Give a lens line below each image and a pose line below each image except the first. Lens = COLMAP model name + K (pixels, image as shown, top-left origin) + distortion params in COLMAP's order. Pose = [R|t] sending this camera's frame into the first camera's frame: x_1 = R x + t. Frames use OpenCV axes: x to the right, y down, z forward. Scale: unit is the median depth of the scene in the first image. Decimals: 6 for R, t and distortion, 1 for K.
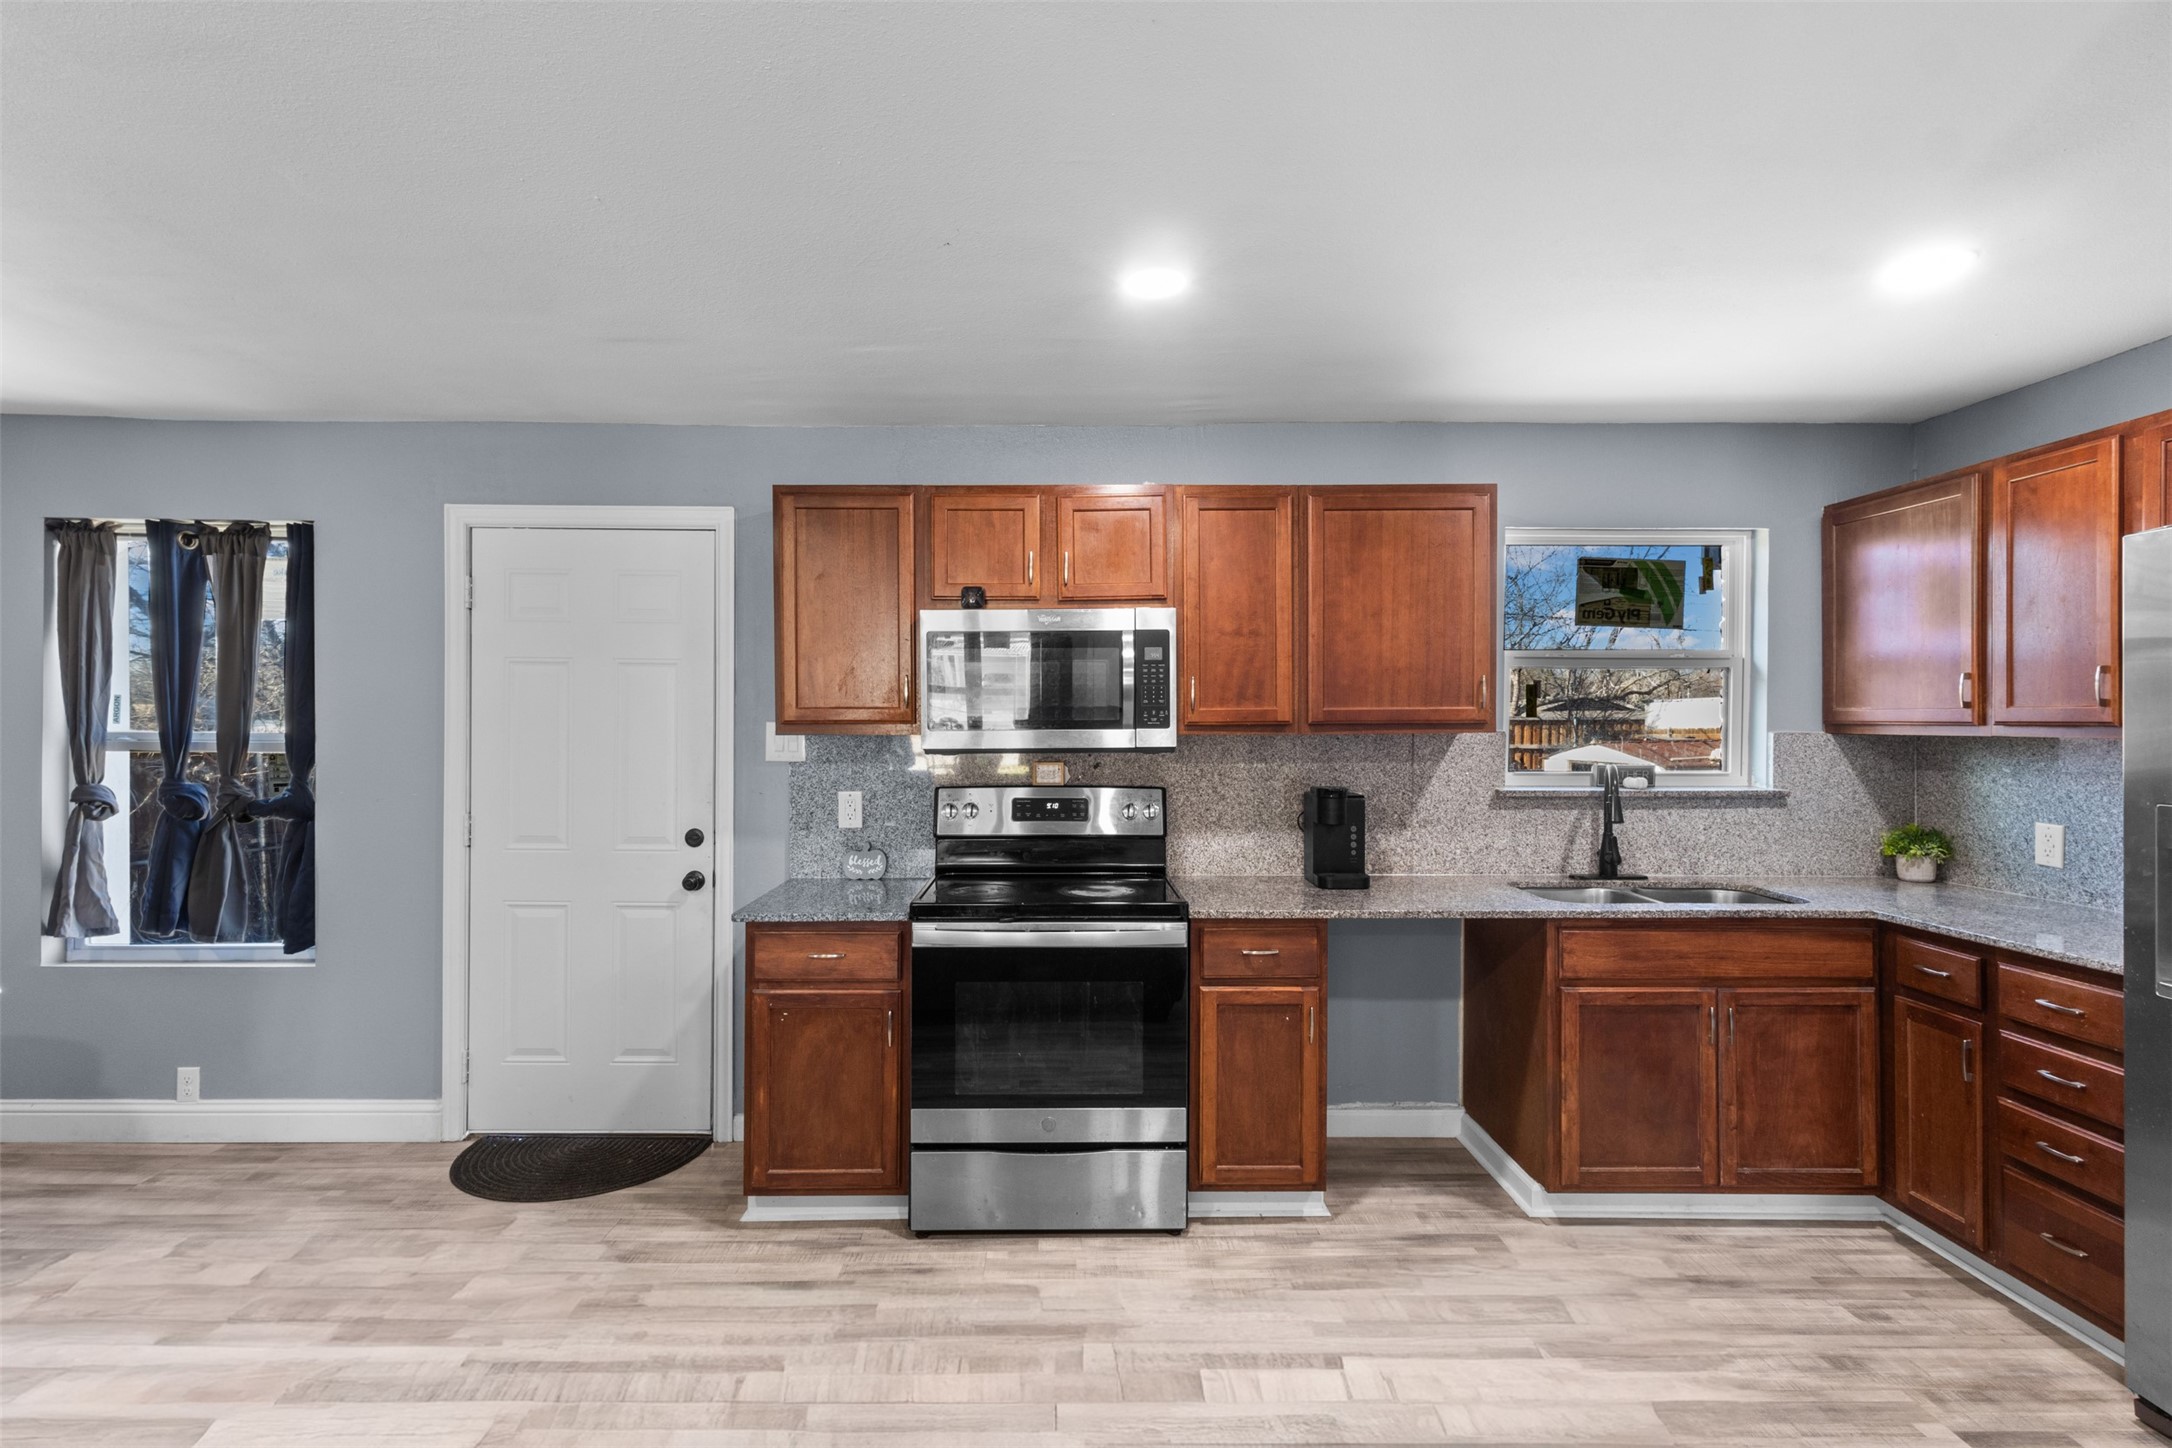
lens RADIAL K [[1012.0, 0, 1082.7], [0, 1012.0, 724.2], [0, 0, 1]] dist [0.007975, -0.000061]
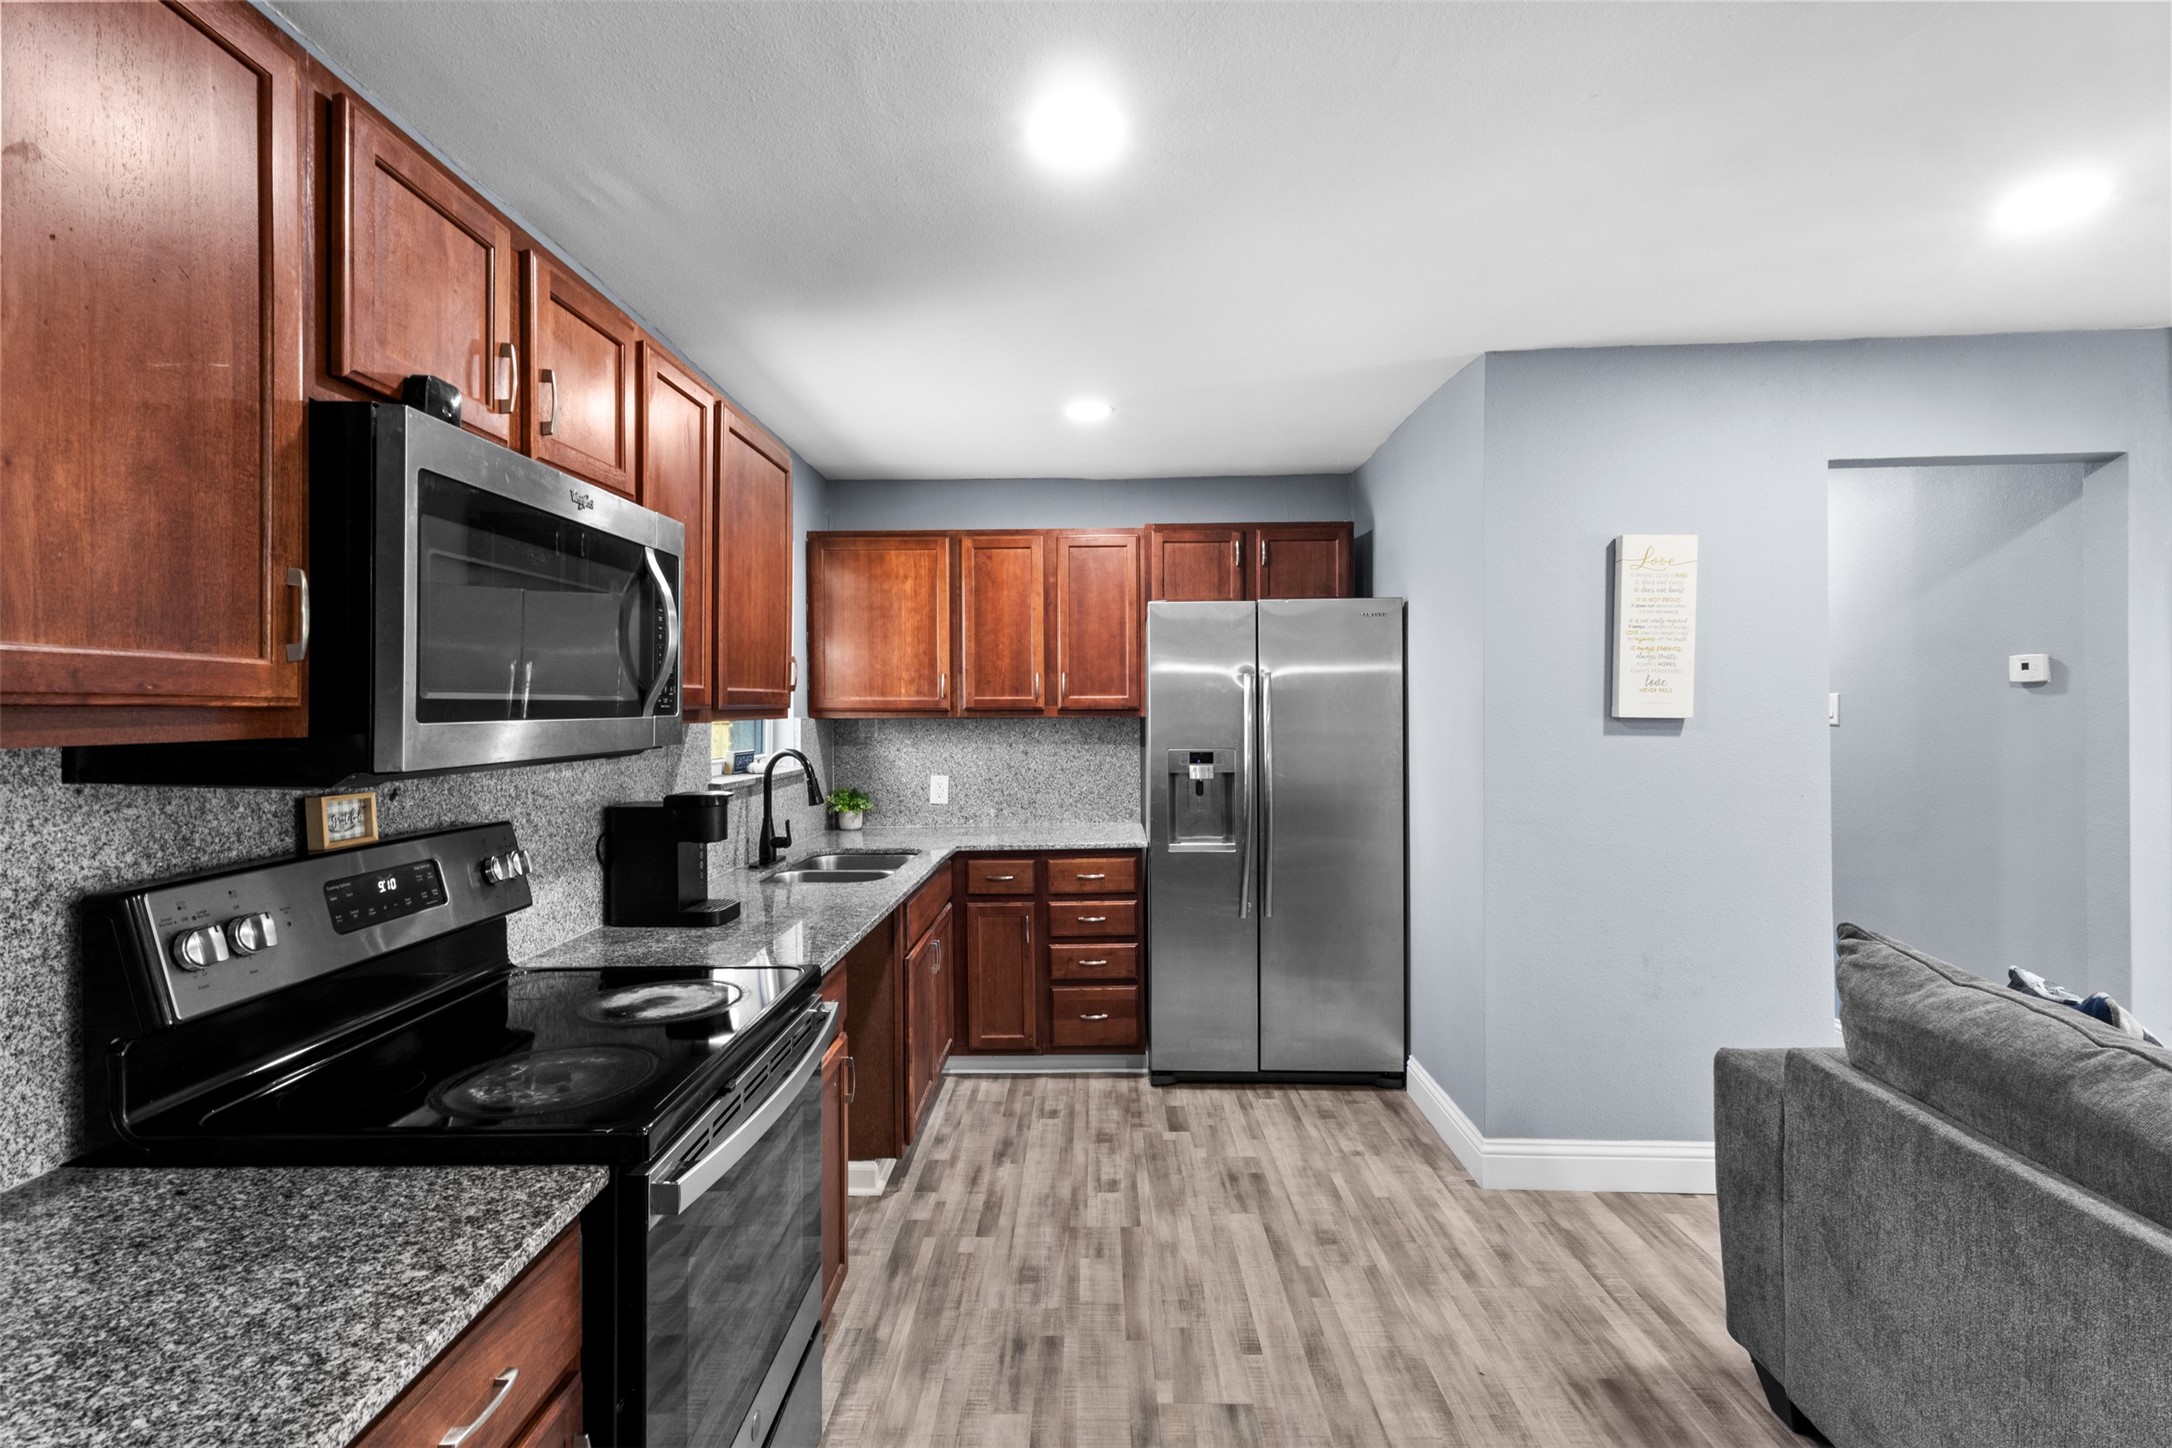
lens RADIAL K [[1012.0, 0, 1080.1], [0, 1012.0, 722.3], [0, 0, 1]] dist [0.007975, -0.000061]
pose [[0.027287, -0.011402, 0.999563, -0.520267], [0.009287, 0.999895, 0.011153, 0.003795], [-0.999585, 0.008978, 0.027390, 0.716680]]
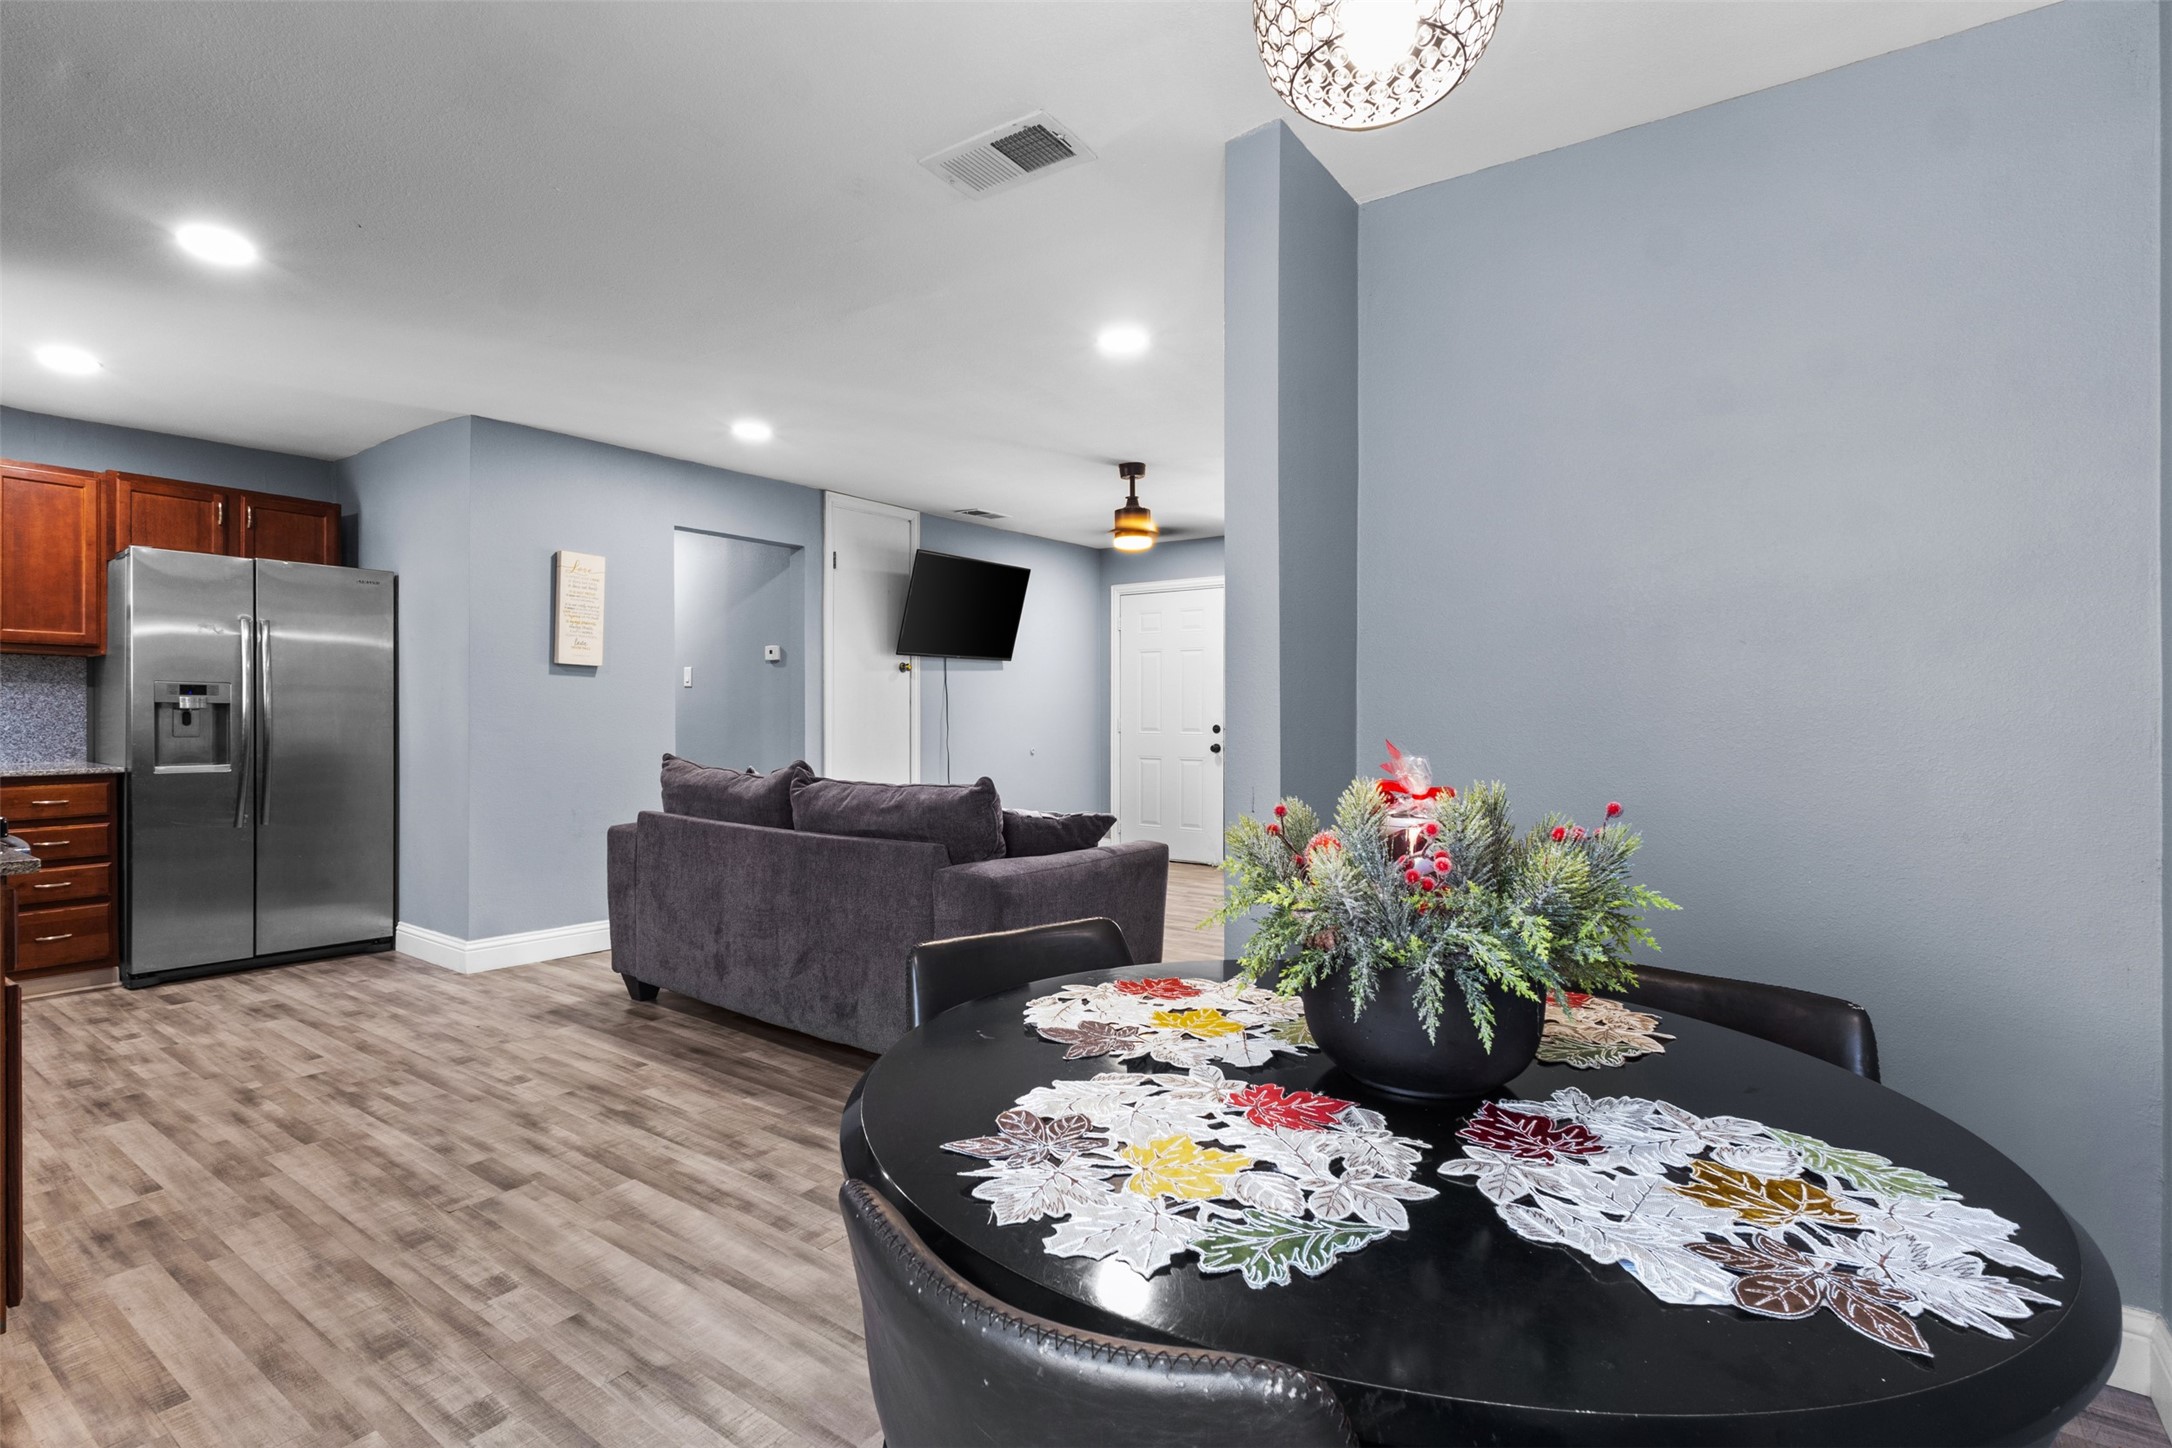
lens RADIAL K [[1012.0, 0, 1076.4], [0, 1012.0, 729.5], [0, 0, 1]] dist [0.007975, -0.000061]
pose [[-0.805681, -0.014817, 0.592165, -1.090234], [-0.007931, 0.999867, 0.014228, 0.084730], [-0.592297, 0.006767, -0.805691, 1.007287]]
